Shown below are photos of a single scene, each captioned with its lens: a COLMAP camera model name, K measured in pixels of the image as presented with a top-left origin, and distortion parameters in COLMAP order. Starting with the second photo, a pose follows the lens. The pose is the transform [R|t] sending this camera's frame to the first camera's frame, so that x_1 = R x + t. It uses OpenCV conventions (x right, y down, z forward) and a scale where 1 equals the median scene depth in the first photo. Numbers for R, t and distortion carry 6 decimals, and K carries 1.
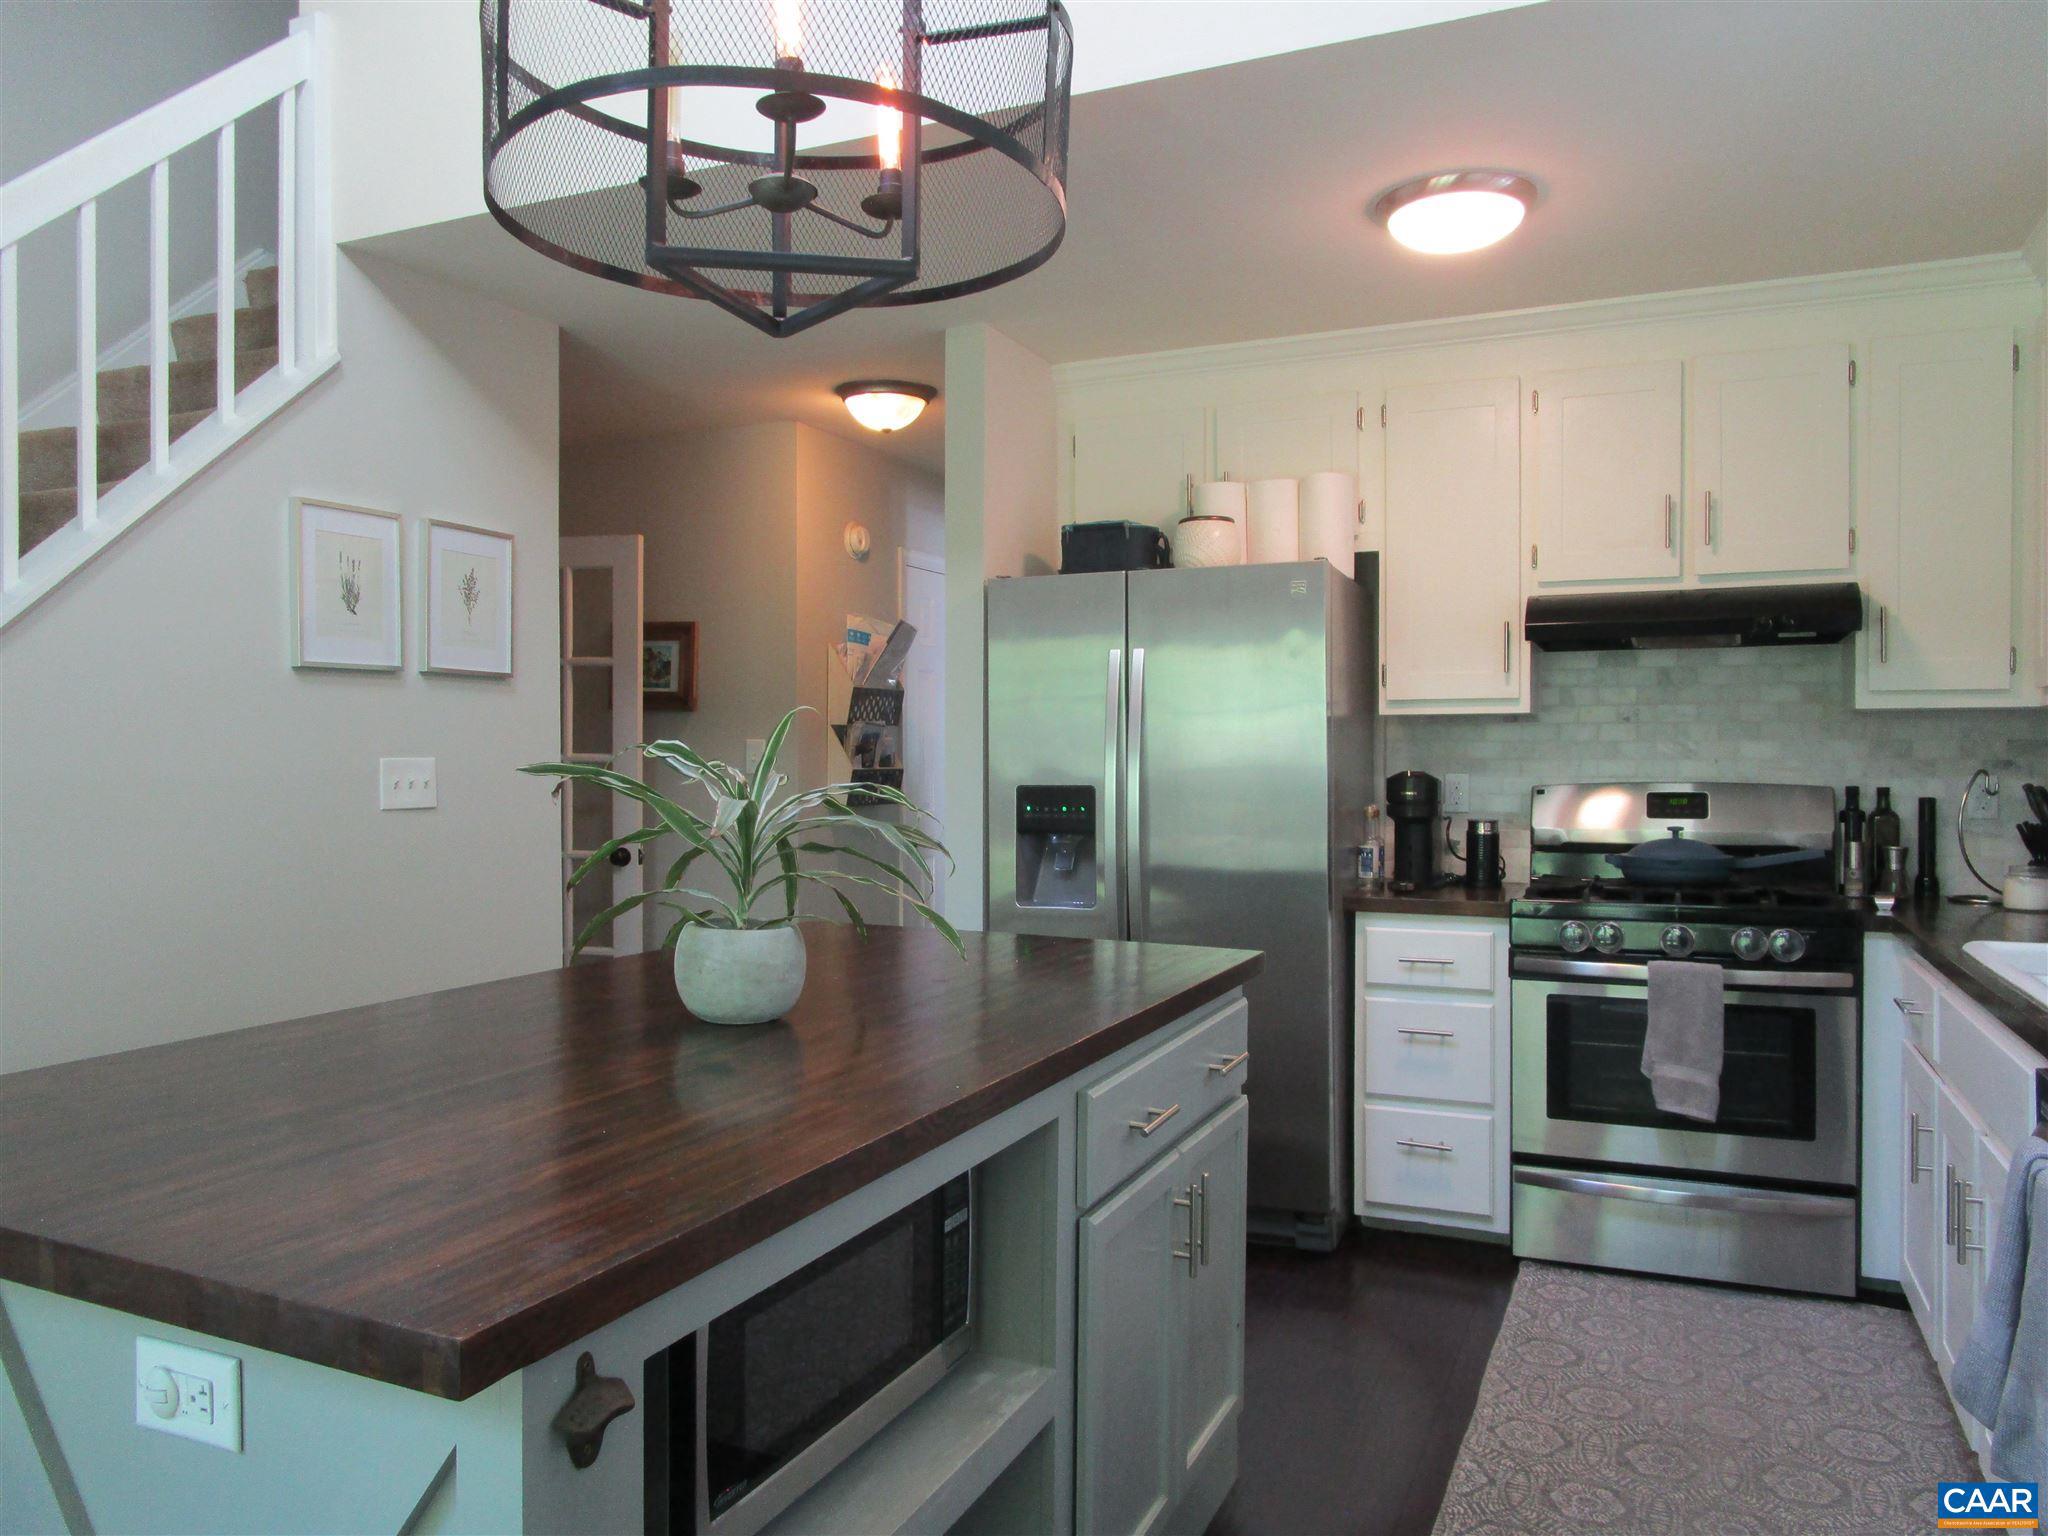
lens RADIAL K [[1457.2, 0, 1026.2], [0, 1457.2, 767.9], [0, 0, 1]] dist [-0.025224, 0.017534]
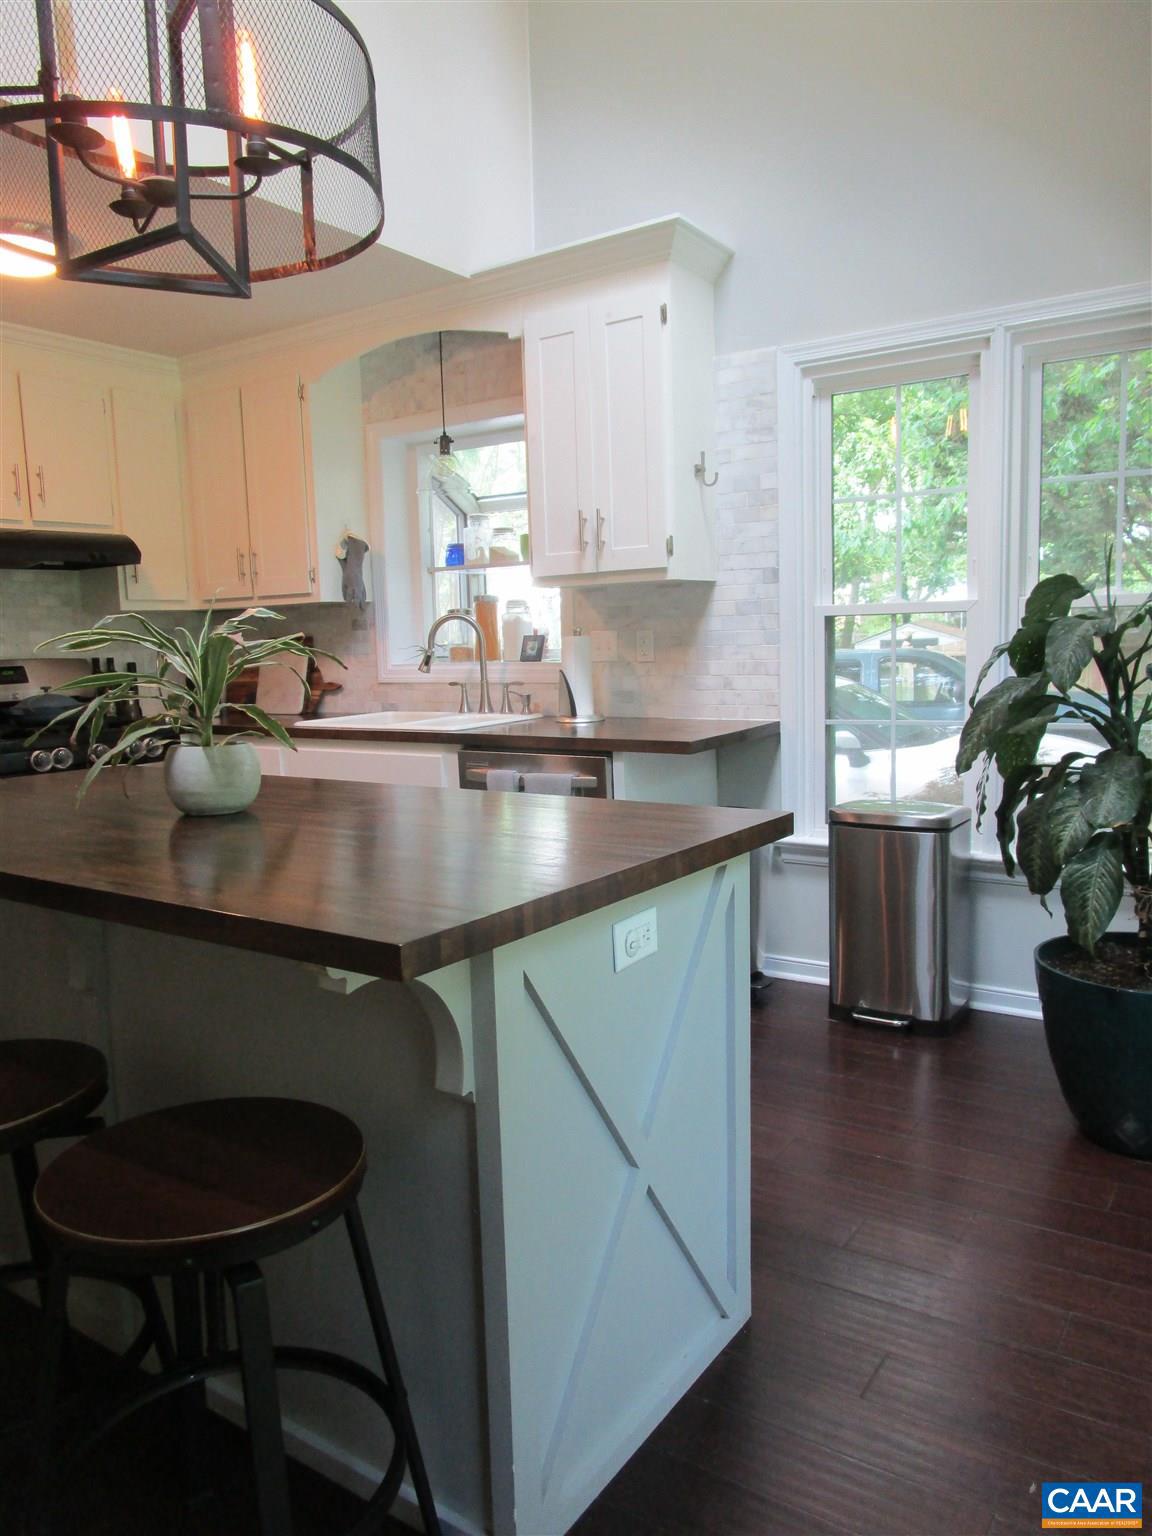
lens RADIAL K [[1092.9, 0, 579.1], [0, 1092.9, 768.5], [0, 0, 1]] dist [-0.025224, 0.017534]
pose [[0.177567, -0.133322, 0.975036, -0.565692], [0.045514, 0.990833, 0.127194, 0.005401], [-0.983056, 0.021792, 0.182007, 0.229250]]
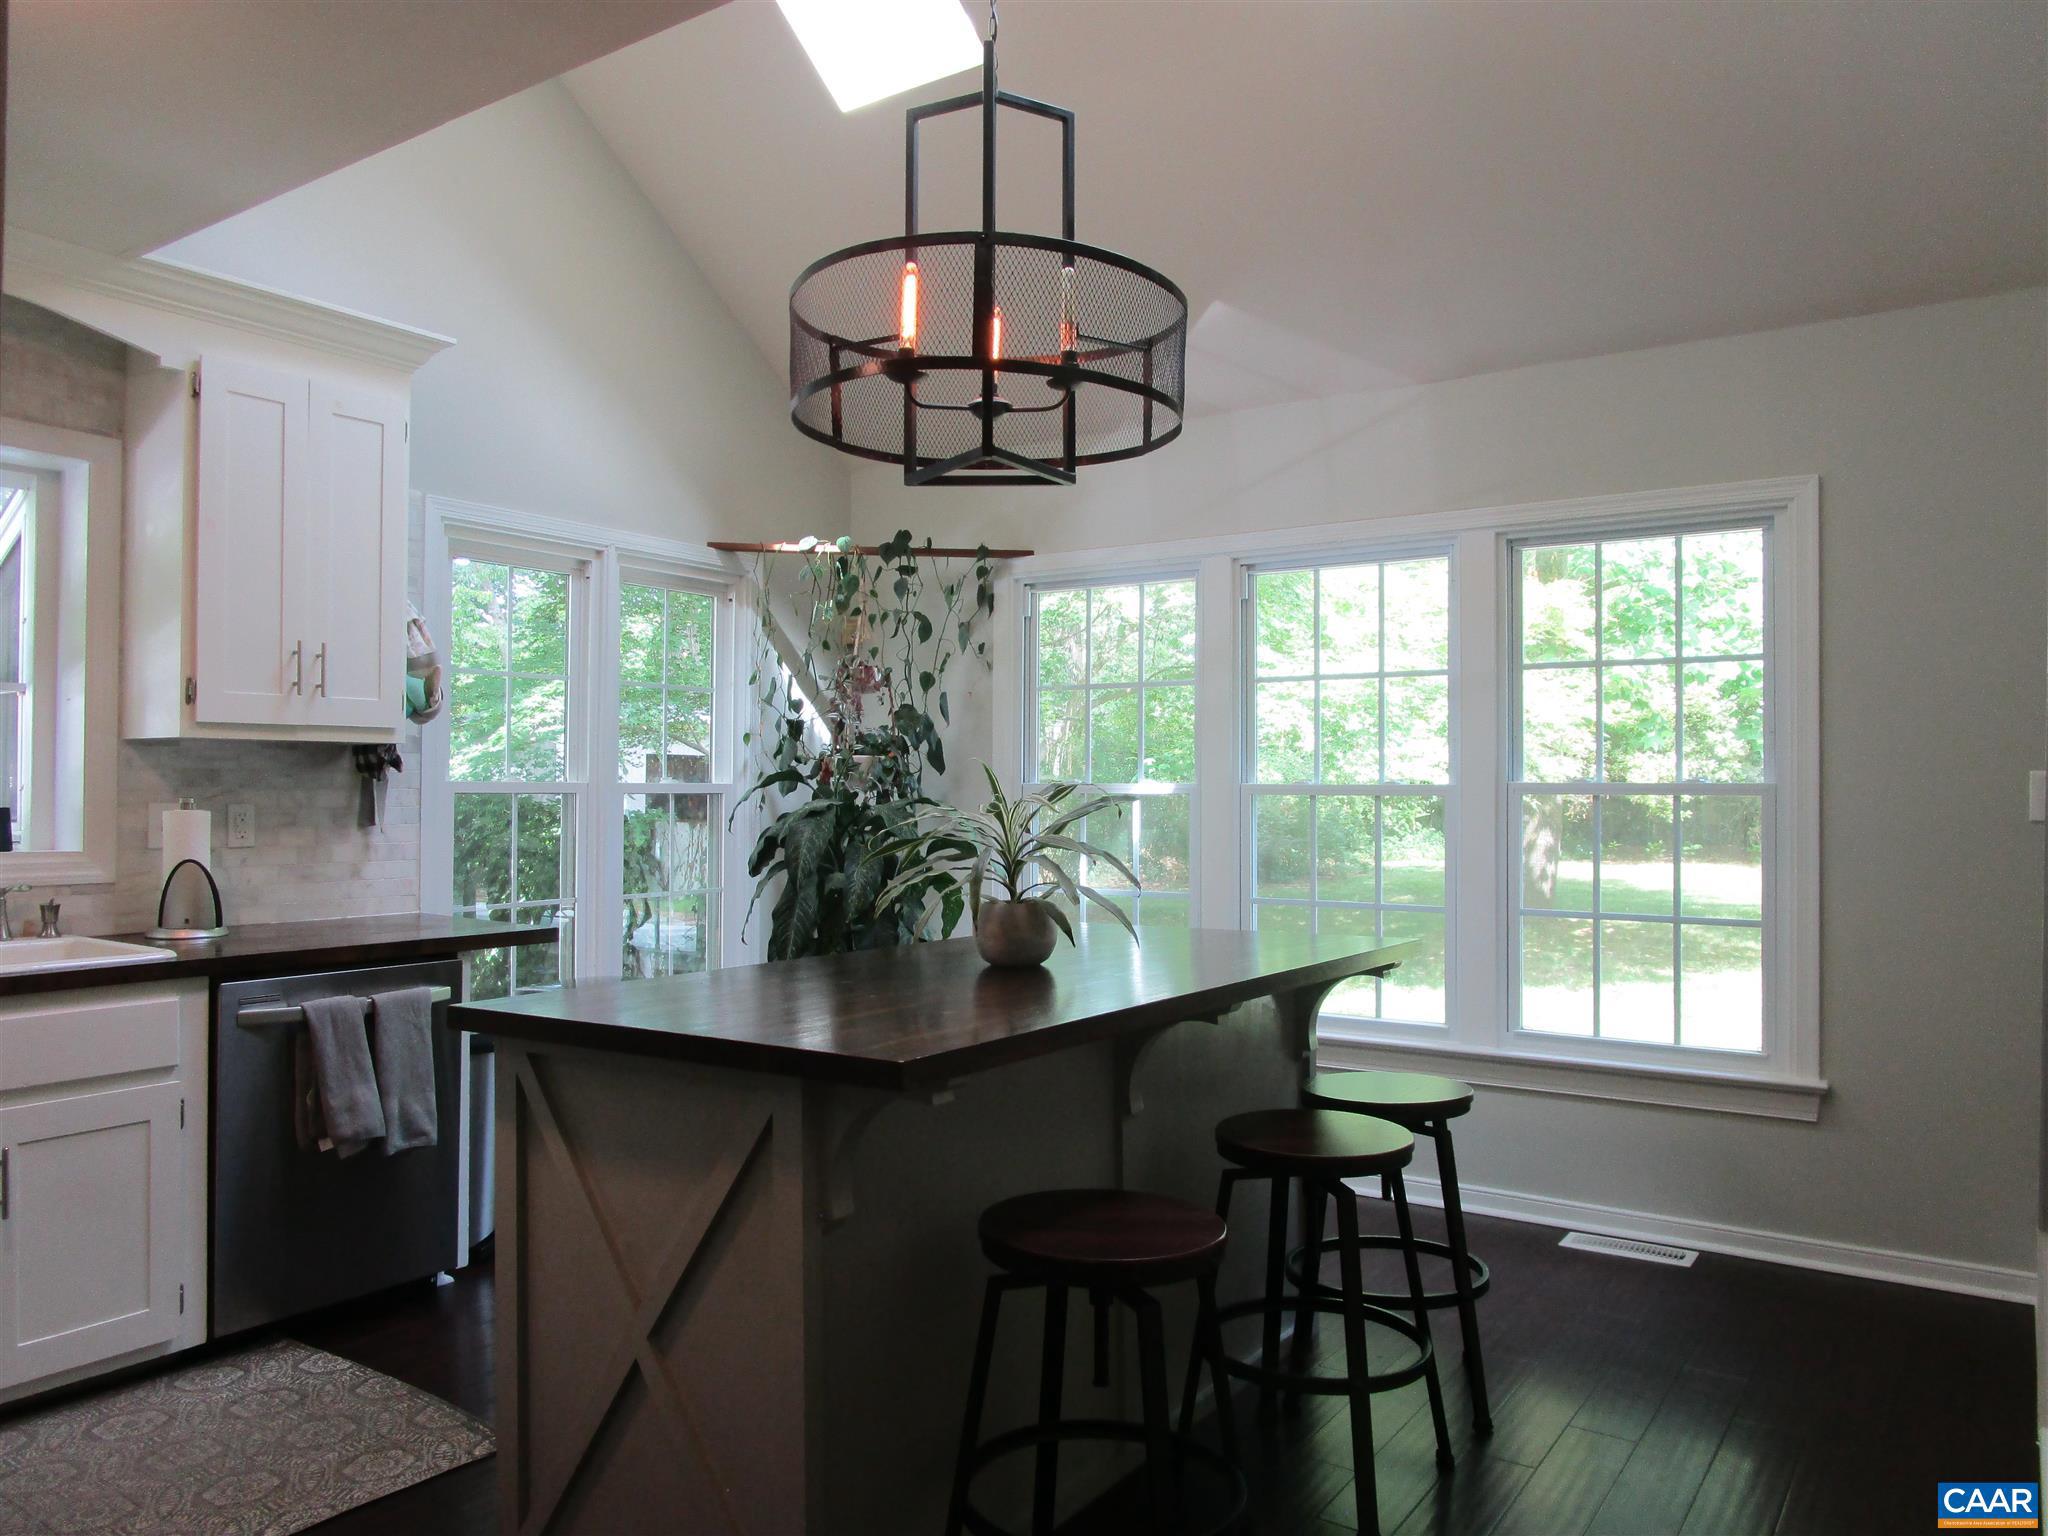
lens RADIAL K [[1457.2, 0, 1025.8], [0, 1457.2, 773.6], [0, 0, 1]] dist [-0.025224, 0.017534]
pose [[-0.982253, -0.003374, 0.187530, -0.251220], [-0.003191, 0.999994, 0.001281, -0.012989], [-0.187533, 0.000660, -0.982258, 1.199392]]
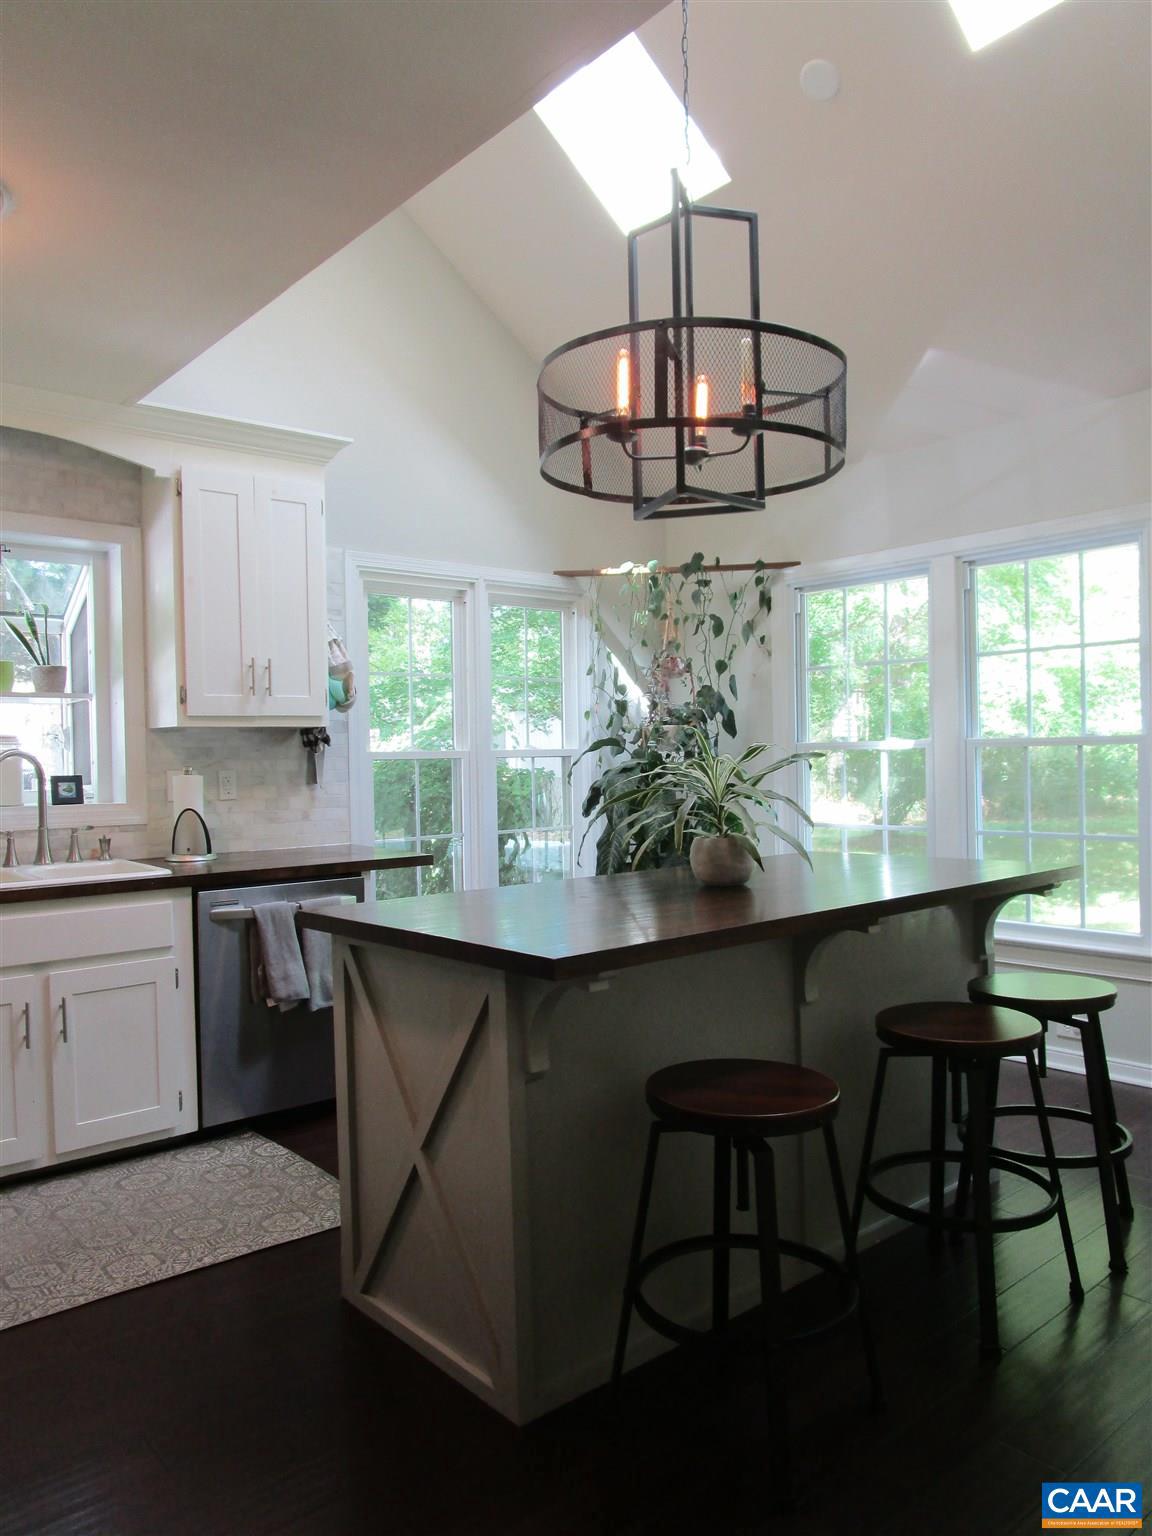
lens RADIAL K [[1092.9, 0, 593.9], [0, 1092.9, 775.0], [0, 0, 1]] dist [-0.025224, 0.017534]
pose [[-0.901811, 0.005626, 0.432093, -0.343570], [0.022480, 0.999172, 0.033906, -0.013518], [-0.431545, 0.040290, -0.901191, 1.158469]]
